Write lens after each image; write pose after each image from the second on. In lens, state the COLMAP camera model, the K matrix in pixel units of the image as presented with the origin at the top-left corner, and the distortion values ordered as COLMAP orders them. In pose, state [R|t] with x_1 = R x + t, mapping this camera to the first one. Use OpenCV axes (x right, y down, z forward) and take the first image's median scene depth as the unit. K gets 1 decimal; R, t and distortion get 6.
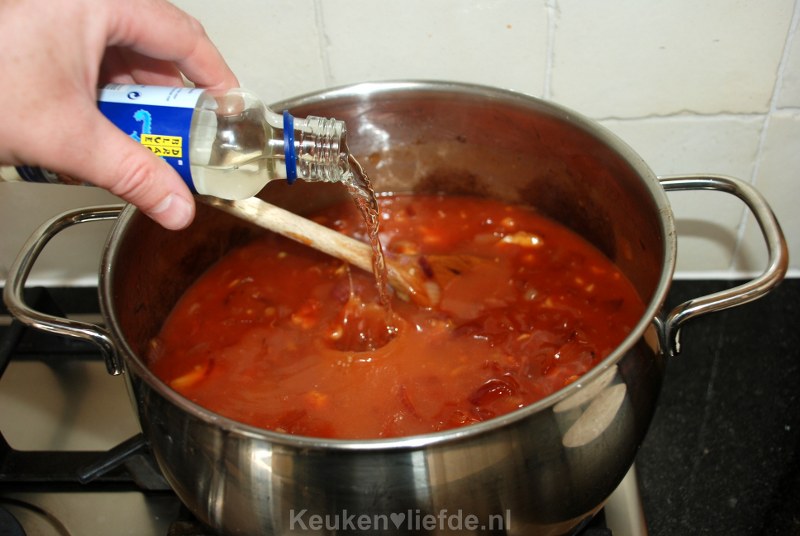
lens RADIAL K [[1013.8, 0, 402.3], [0, 1013.8, 273.3], [0, 0, 1]] dist [0.076238, 0.000000]
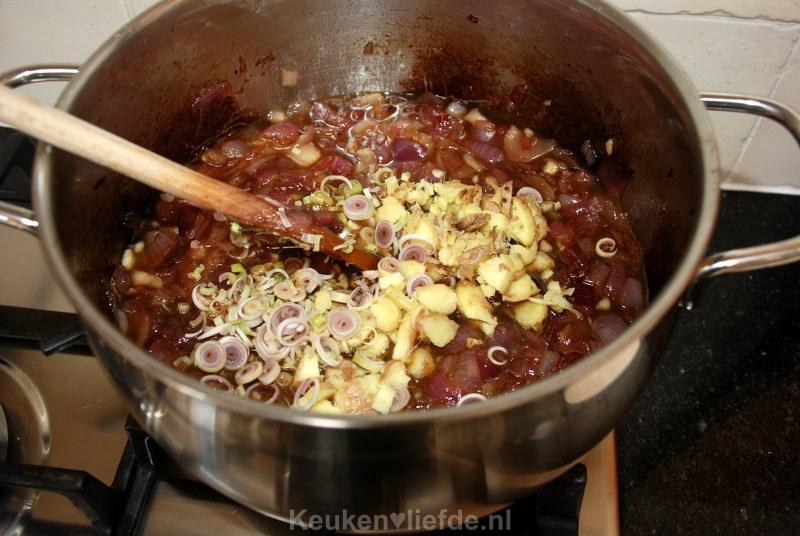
lens RADIAL K [[755.0, 0, 392.7], [0, 755.0, 266.4], [0, 0, 1]] dist [-0.017099, 0.000000]
pose [[0.995589, 0.092983, 0.012502, -0.001931], [-0.093495, 0.972213, 0.214615, -0.056195], [0.007801, -0.214838, 0.976619, 0.307430]]
